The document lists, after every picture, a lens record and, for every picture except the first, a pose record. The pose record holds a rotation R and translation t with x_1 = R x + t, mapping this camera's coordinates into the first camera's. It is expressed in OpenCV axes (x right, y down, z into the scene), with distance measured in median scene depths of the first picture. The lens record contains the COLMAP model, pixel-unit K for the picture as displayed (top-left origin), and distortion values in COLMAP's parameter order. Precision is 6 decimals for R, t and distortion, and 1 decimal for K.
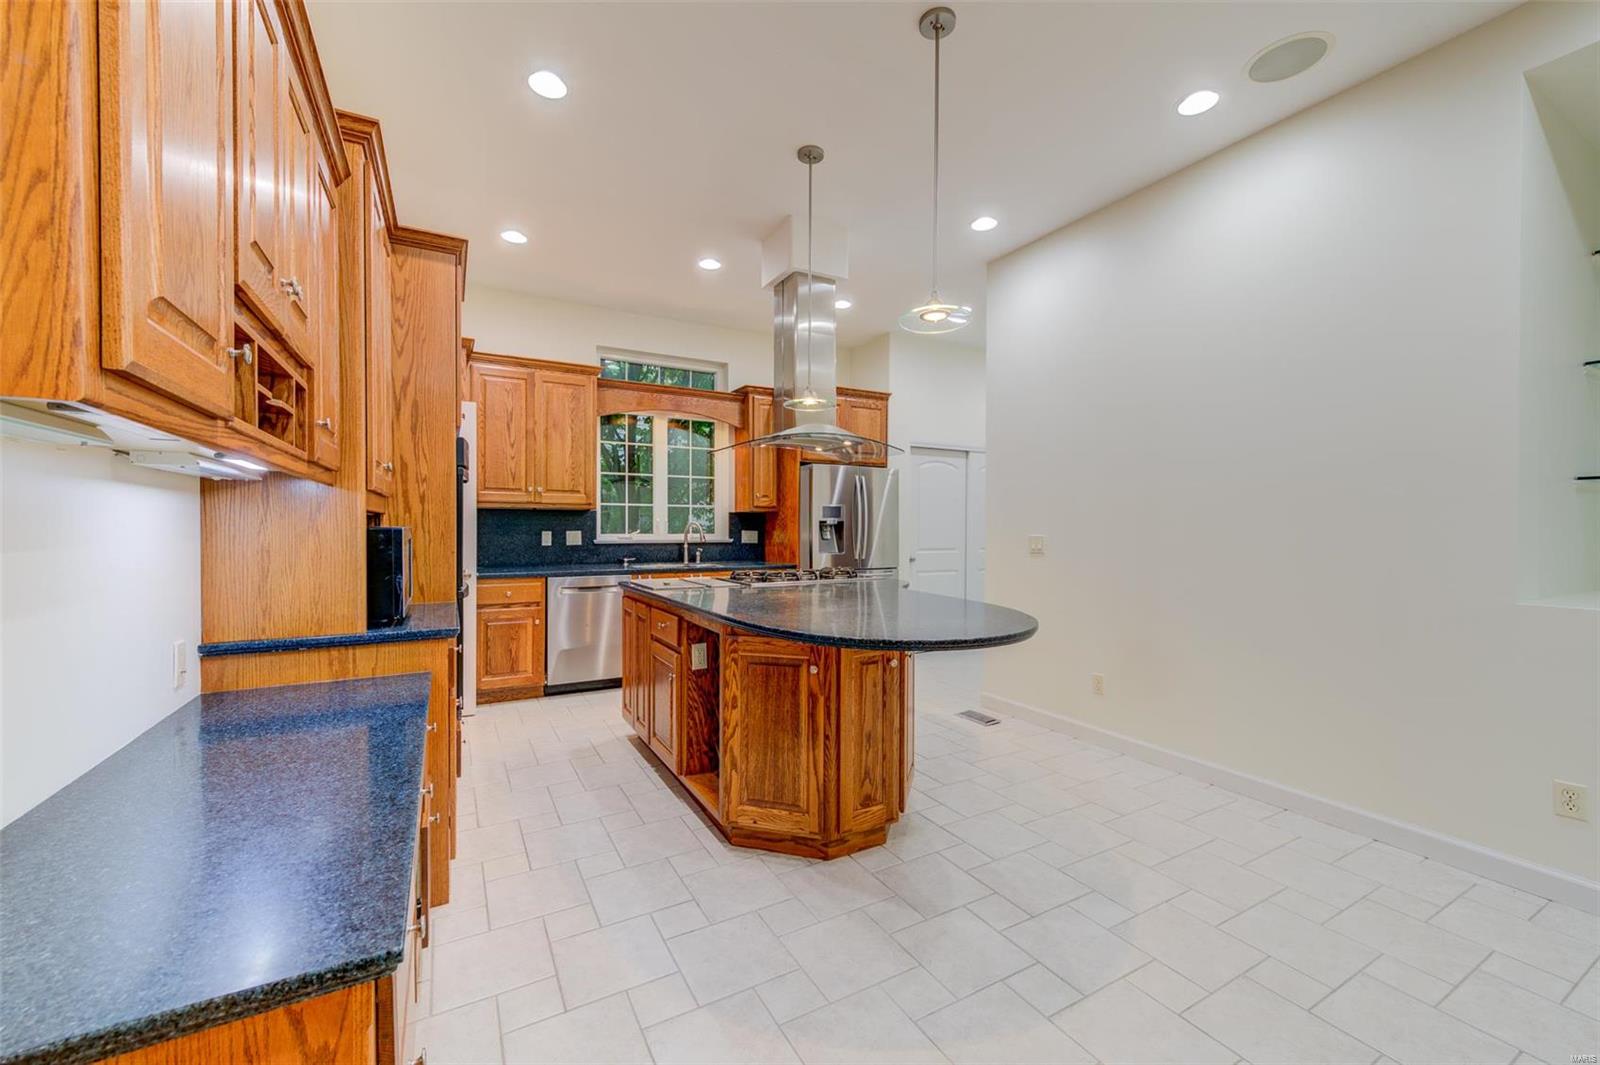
lens RADIAL K [[629.8, 0, 790.9], [0, 629.8, 525.6], [0, 0, 1]] dist [0.001867, 0.000007]
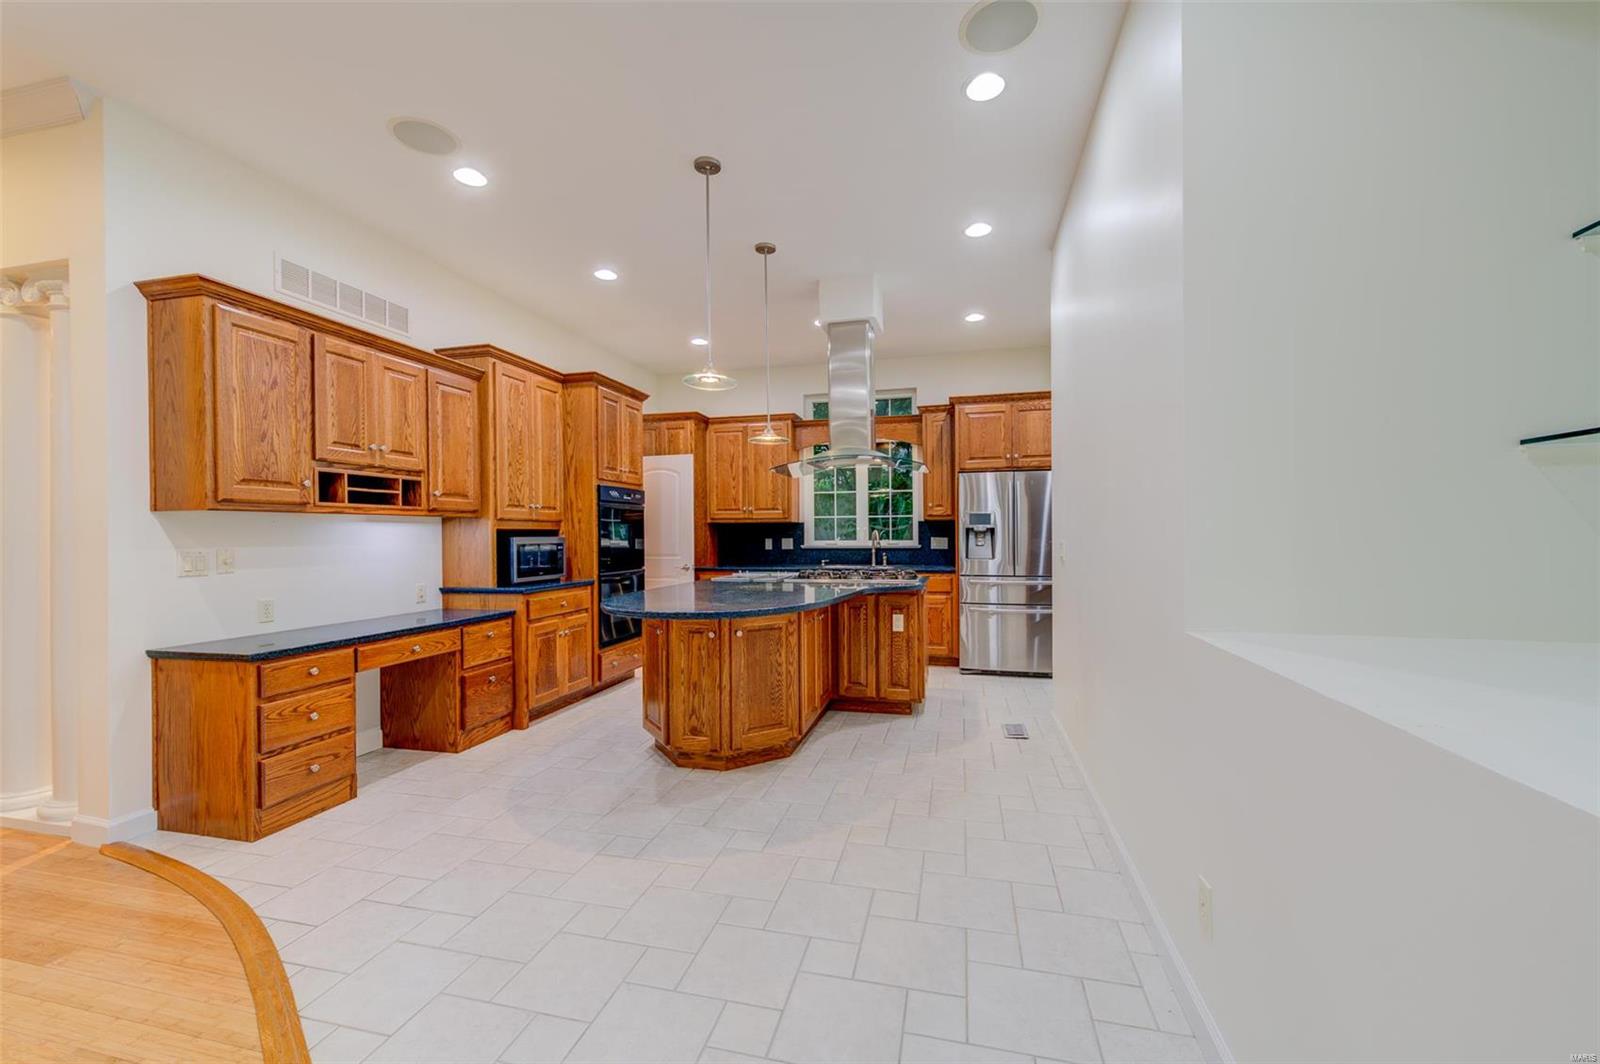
lens RADIAL K [[625.6, 0, 816.3], [0, 625.6, 534.0], [0, 0, 1]] dist [0.003326, -0.000119]
pose [[0.735604, -0.009578, -0.677344, 0.595232], [0.010745, 0.999939, -0.002471, 0.003024], [0.677327, -0.005461, 0.735662, 0.077398]]
